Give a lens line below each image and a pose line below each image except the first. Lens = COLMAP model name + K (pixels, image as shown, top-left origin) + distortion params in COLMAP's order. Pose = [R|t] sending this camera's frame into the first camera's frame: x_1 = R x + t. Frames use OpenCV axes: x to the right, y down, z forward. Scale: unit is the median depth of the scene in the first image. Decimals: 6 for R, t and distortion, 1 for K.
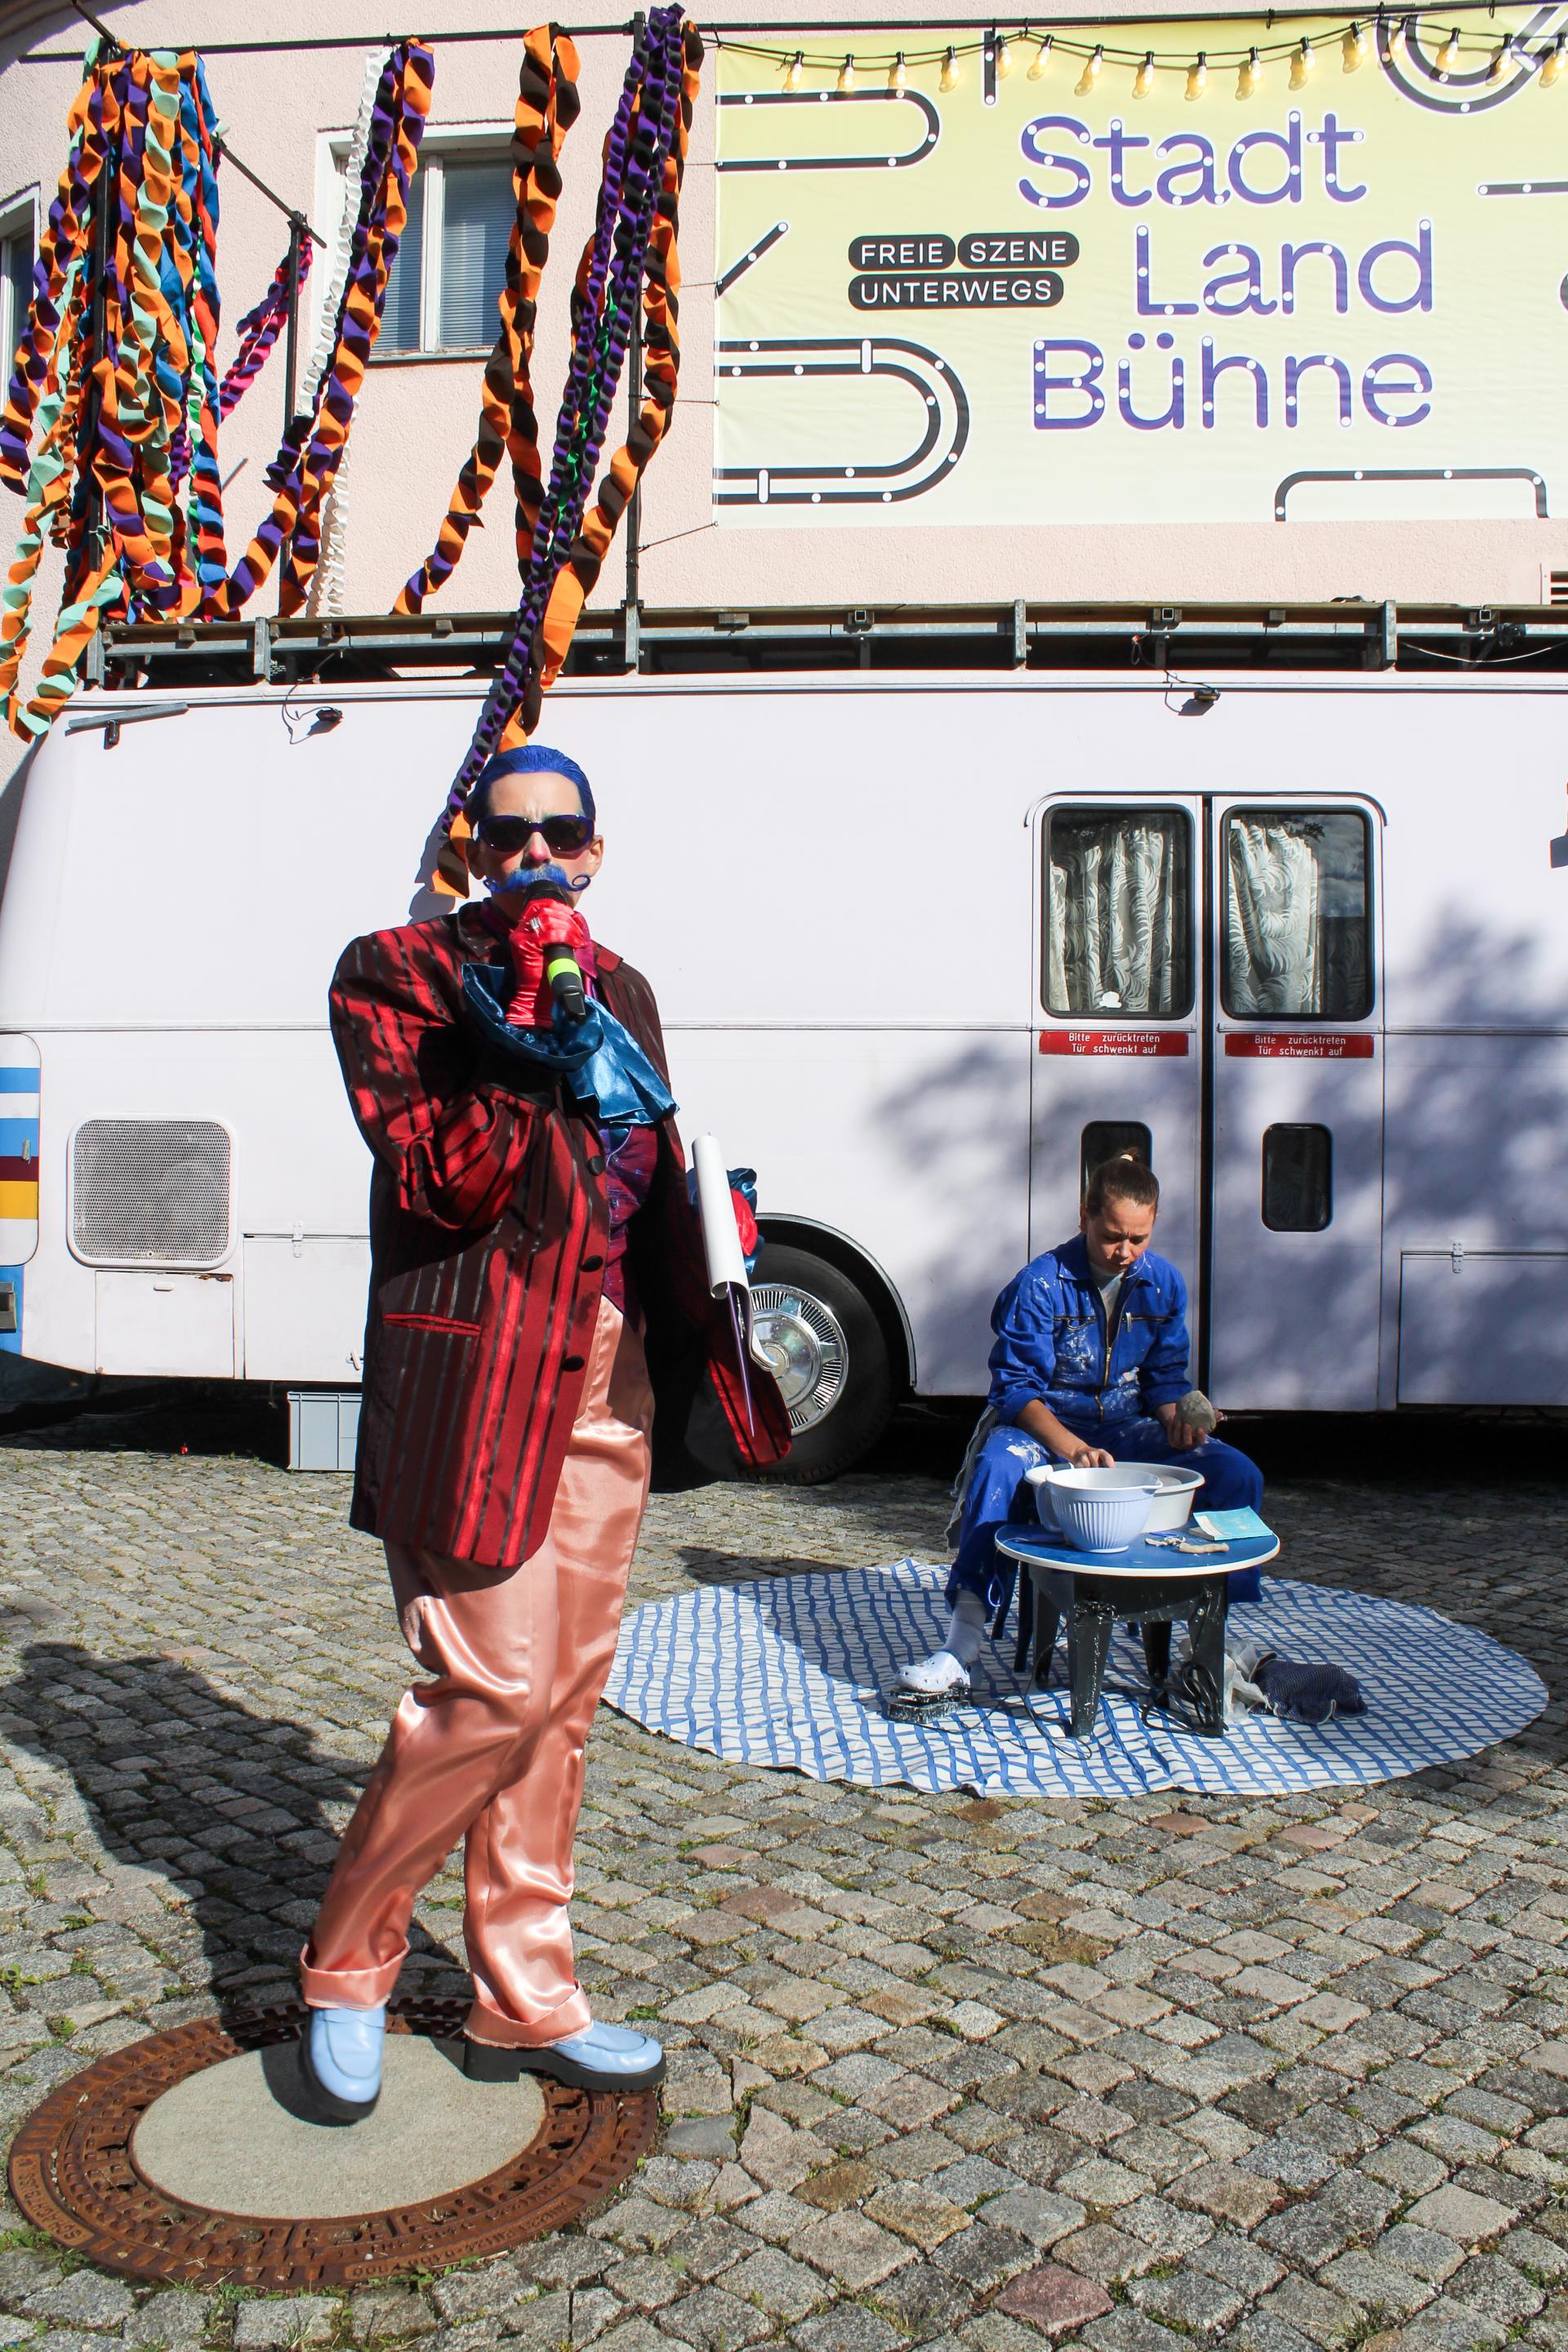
lens RADIAL K [[1983.2, 0, 794.9], [0, 1983.2, 1244.5], [0, 0, 1]] dist [-0.187331, 0.174044]
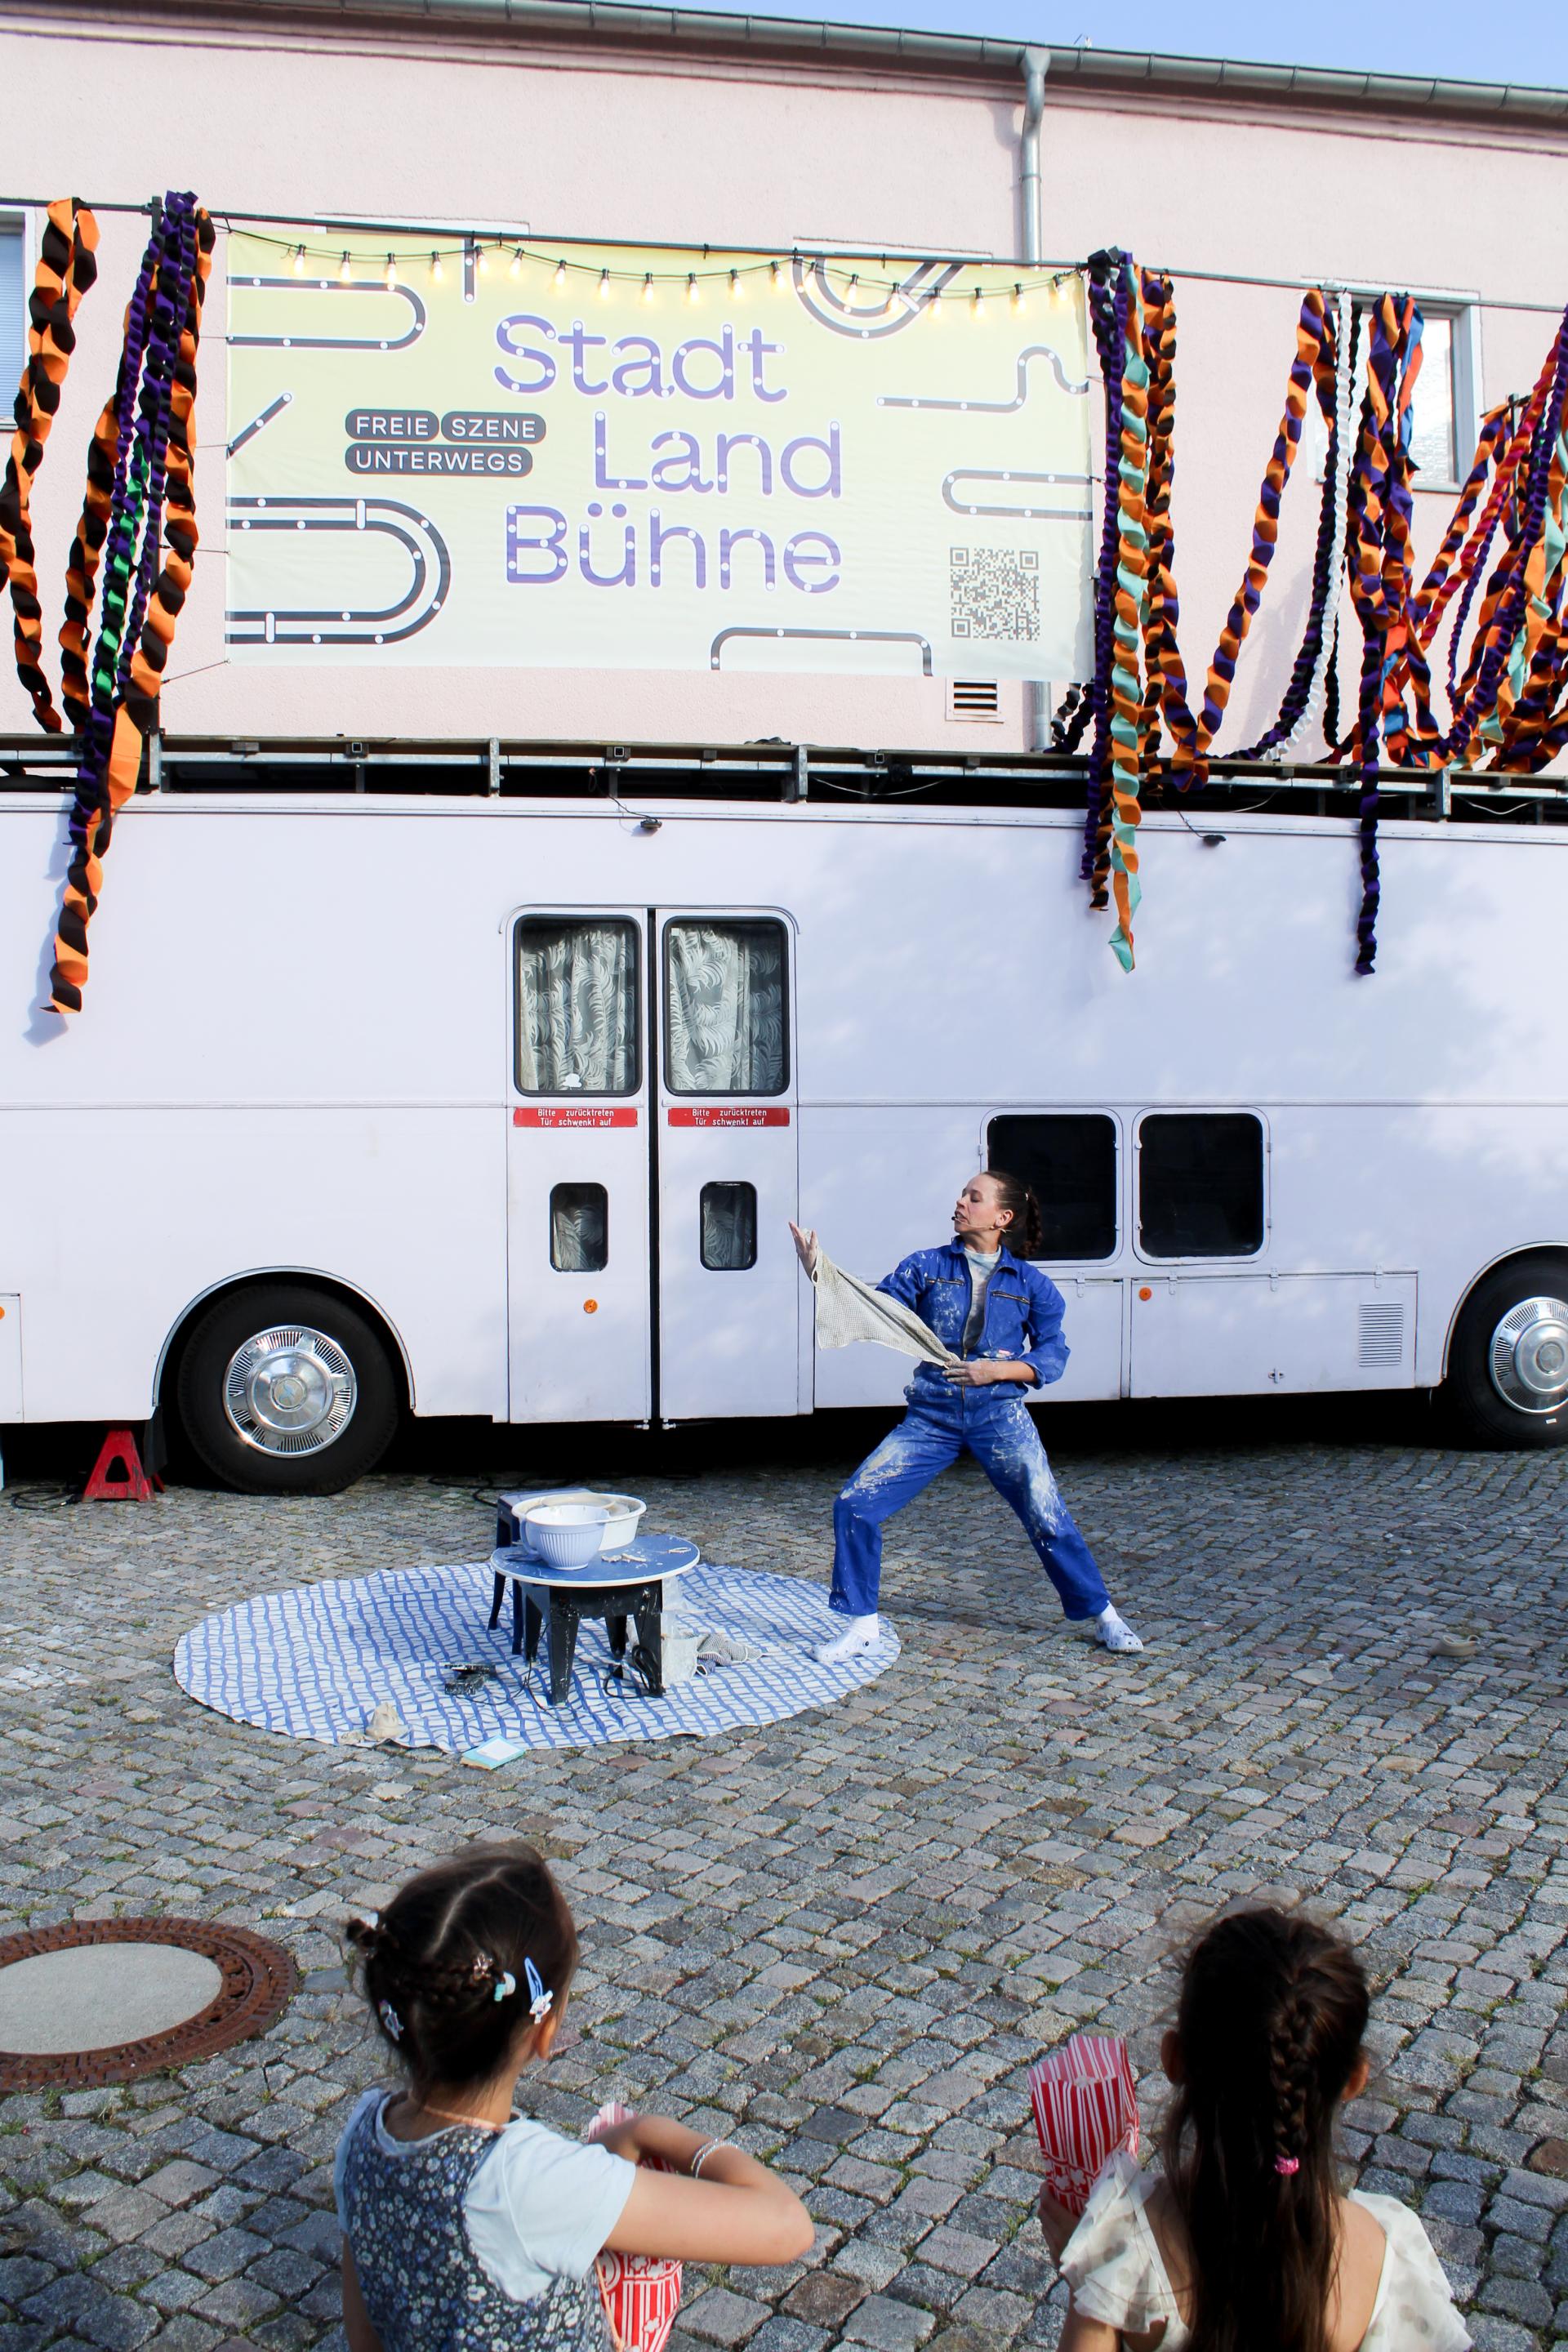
lens RADIAL K [[1983.2, 0, 794.9], [0, 1983.2, 1244.5], [0, 0, 1]] dist [-0.187331, 0.174044]
pose [[0.965706, -0.025986, 0.258334, -0.021764], [0.019284, 0.999409, 0.028443, -0.057530], [-0.258920, -0.022486, 0.965637, -0.196805]]
